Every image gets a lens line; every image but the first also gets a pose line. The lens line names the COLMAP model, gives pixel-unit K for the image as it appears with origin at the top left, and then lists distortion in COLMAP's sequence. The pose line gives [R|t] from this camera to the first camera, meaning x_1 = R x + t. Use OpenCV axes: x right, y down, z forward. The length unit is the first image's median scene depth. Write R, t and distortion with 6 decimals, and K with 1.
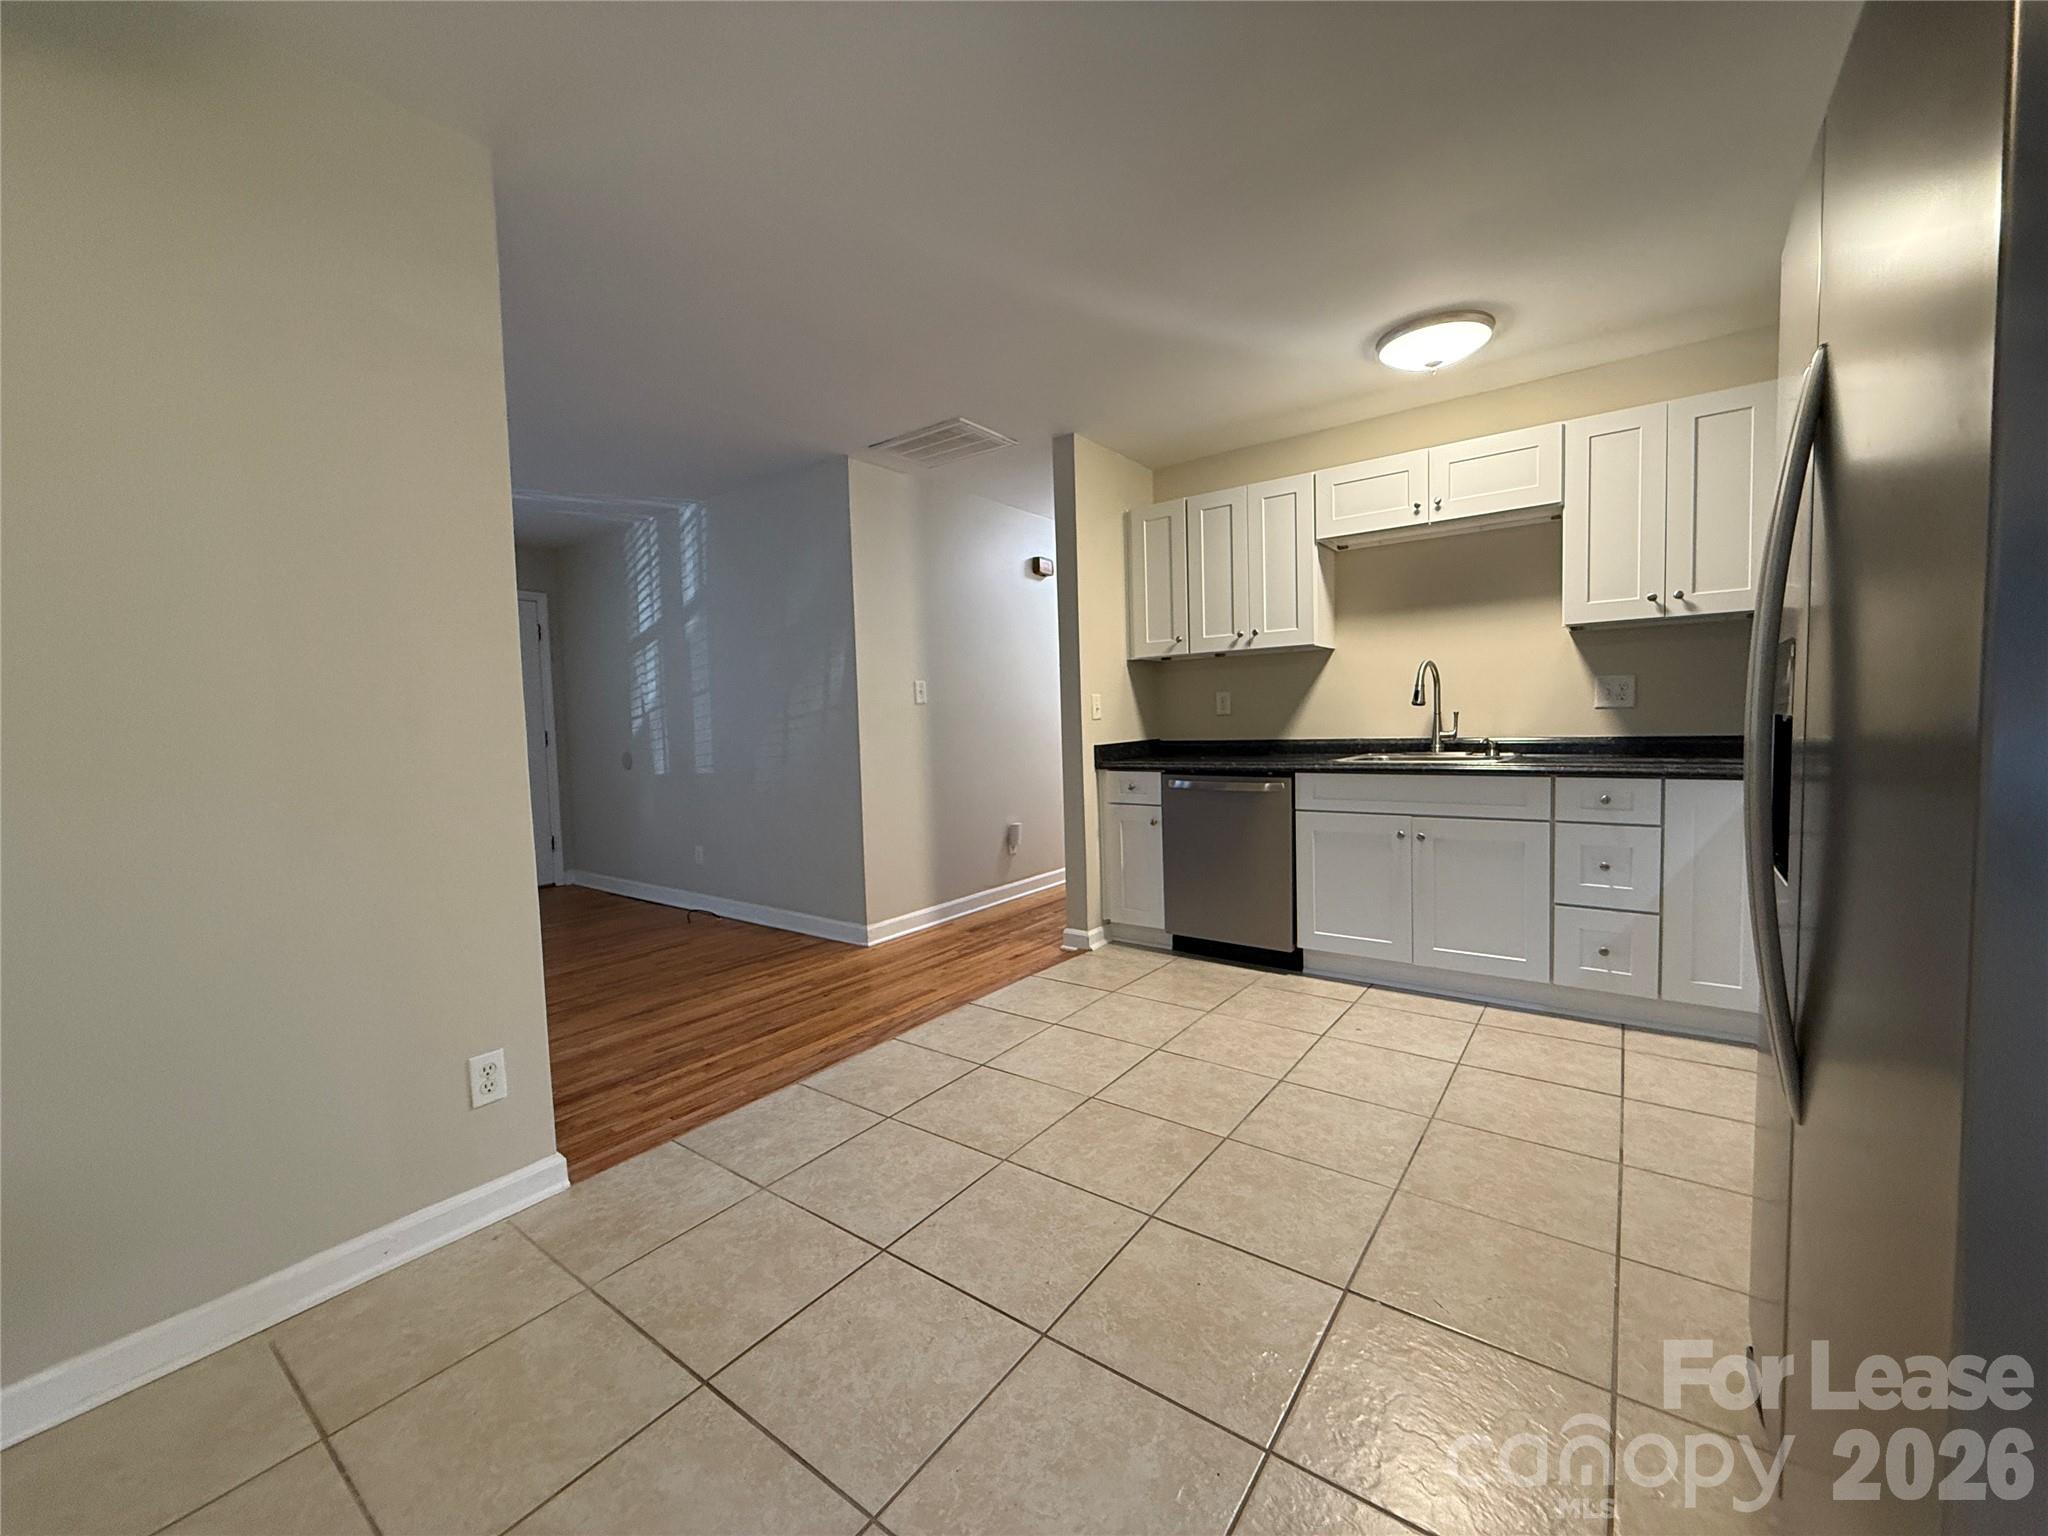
lens RADIAL K [[814.1, 0, 1022.8], [0, 814.1, 770.8], [0, 0, 1]] dist [0.001243, -0.000633]
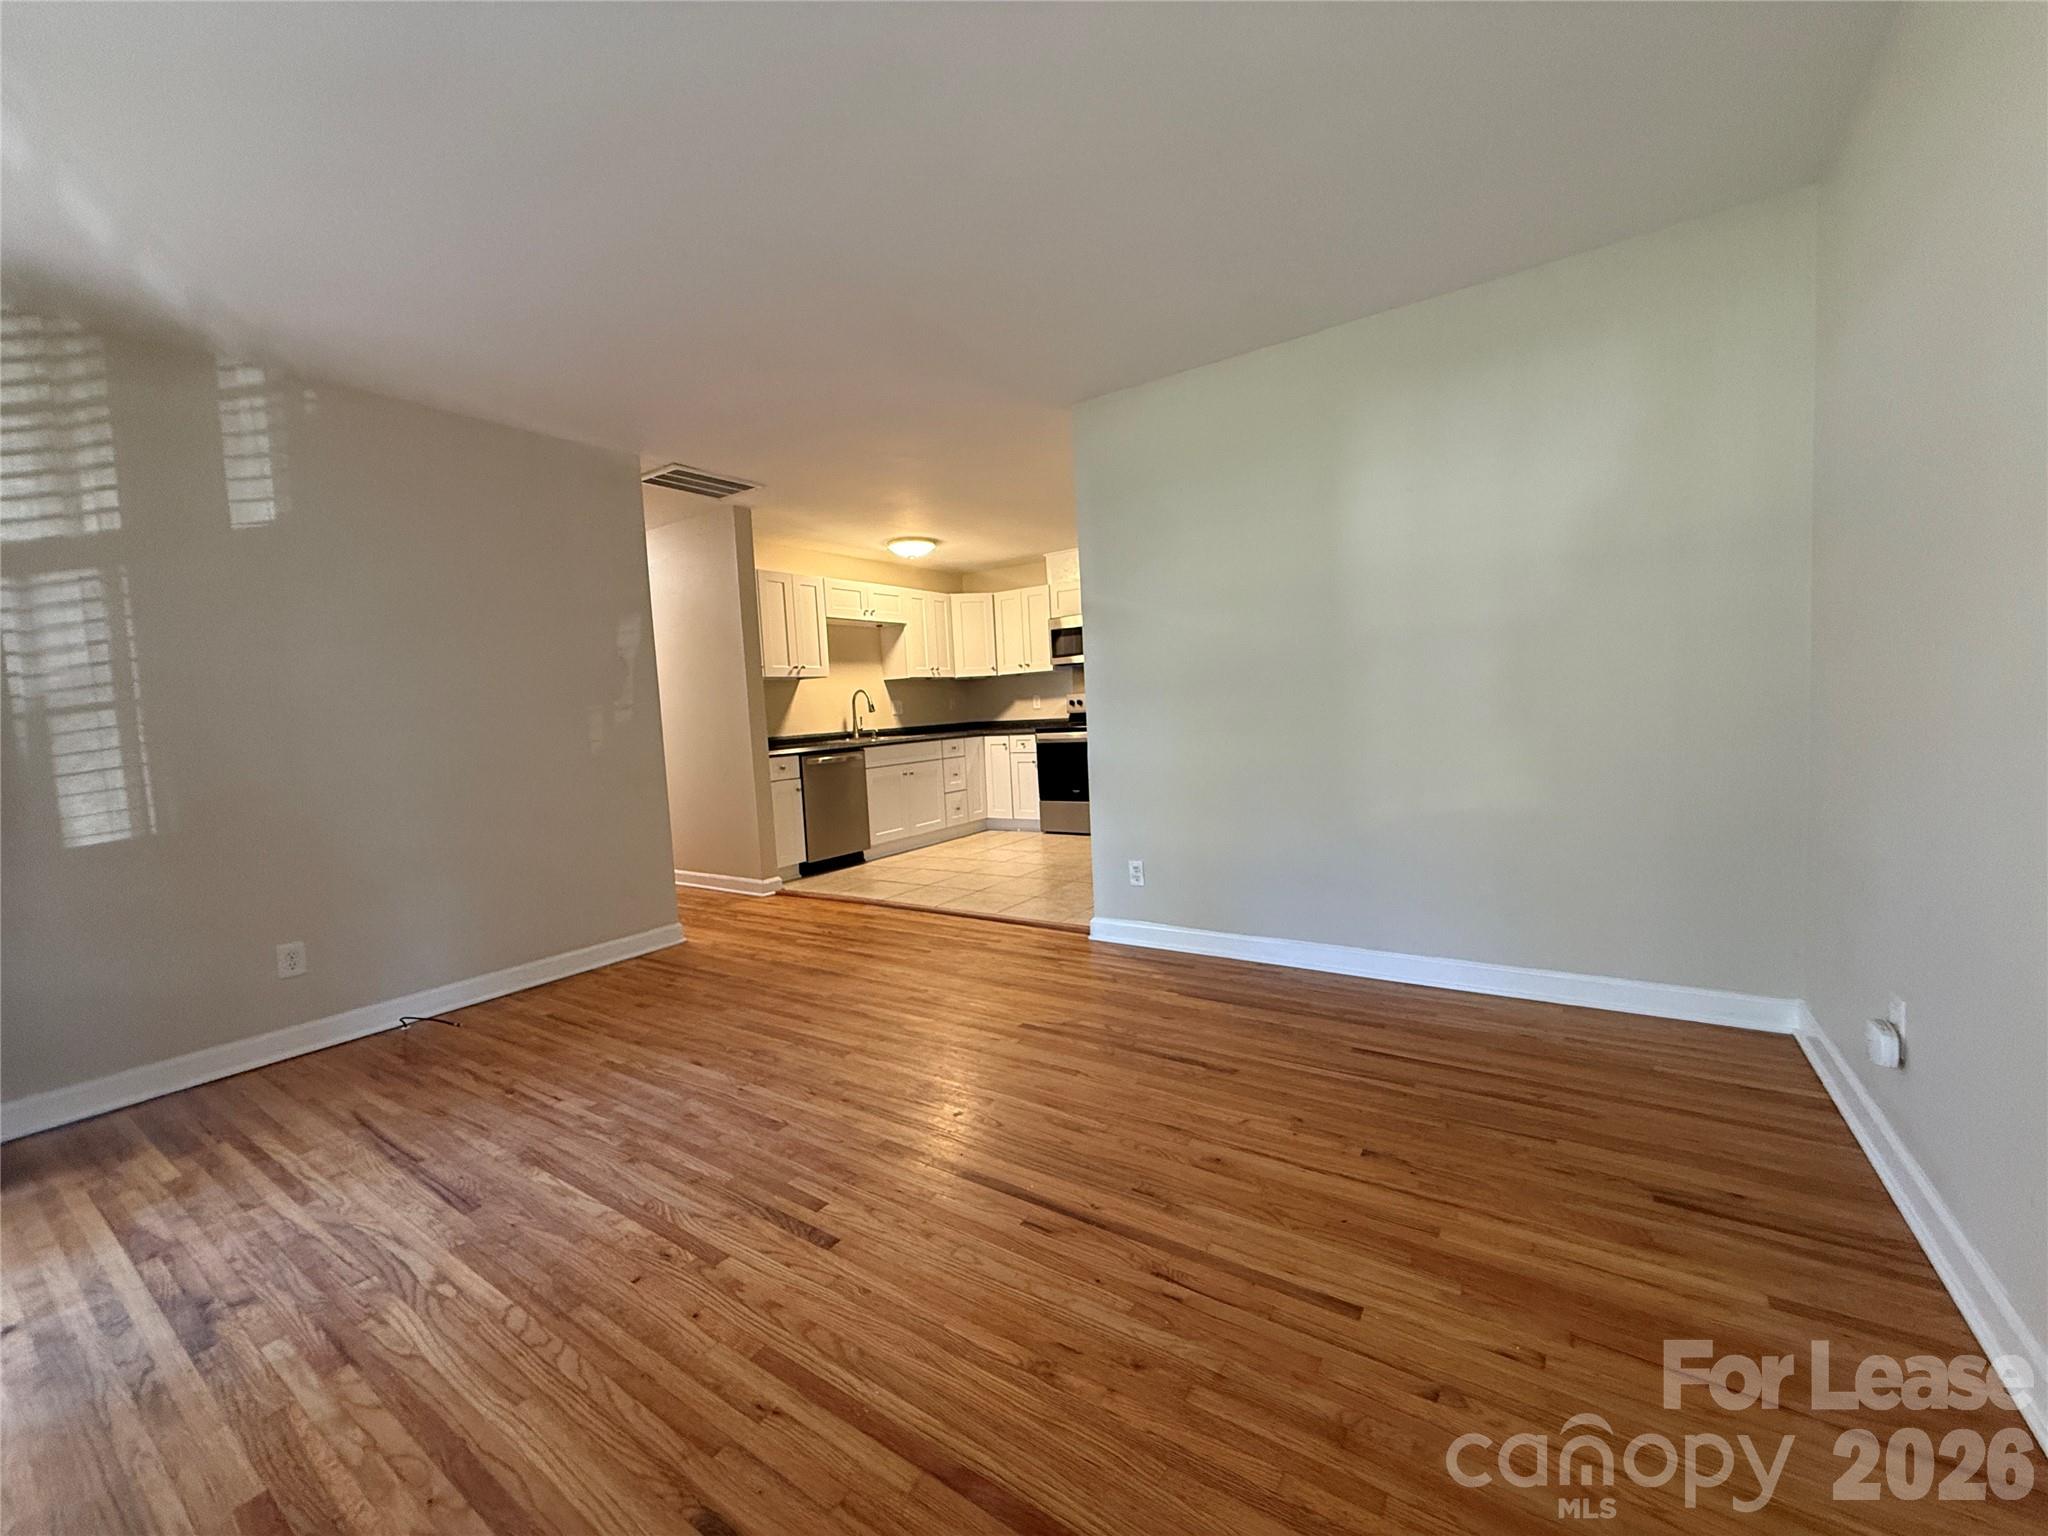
lens RADIAL K [[814.1, 0, 1029.1], [0, 814.1, 763.1], [0, 0, 1]] dist [0.001243, -0.000633]
pose [[-0.043827, -0.036916, 0.998357, -1.516501], [0.118433, 0.992078, 0.041883, 0.003827], [-0.991994, 0.120074, -0.039108, 0.731217]]
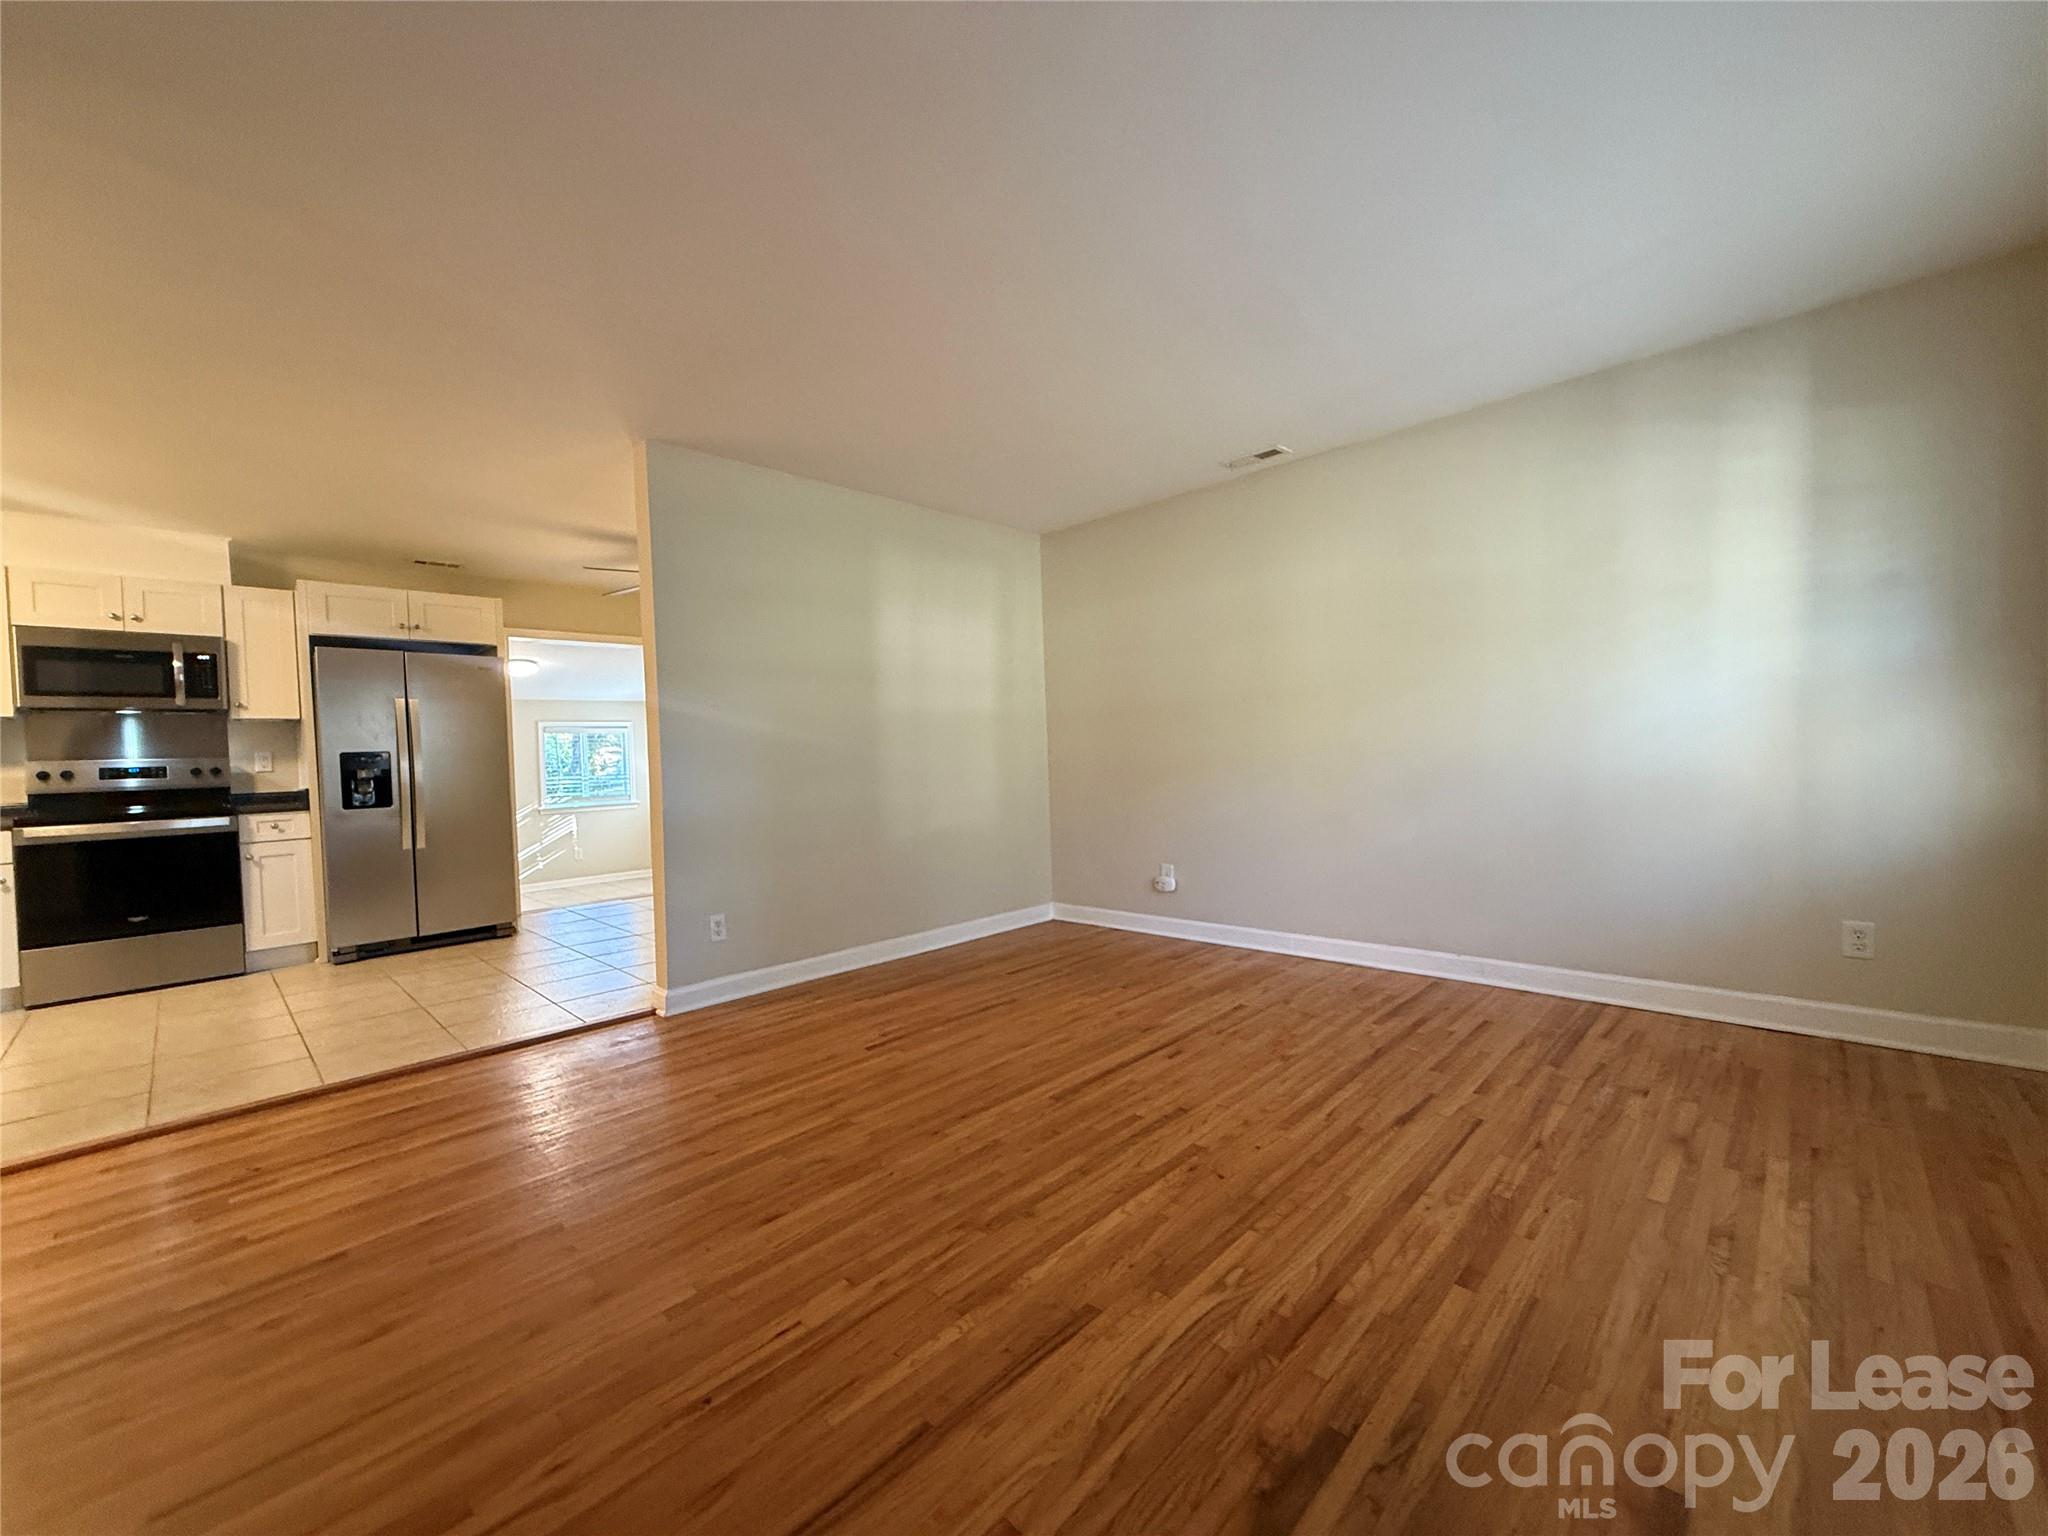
lens RADIAL K [[814.1, 0, 1021.5], [0, 814.1, 768.4], [0, 0, 1]] dist [0.001243, -0.000633]
pose [[-0.989552, 0.062081, 0.130127, -0.975187], [0.072511, 0.994390, 0.077011, -0.051592], [-0.124616, 0.085642, -0.988502, 1.575858]]
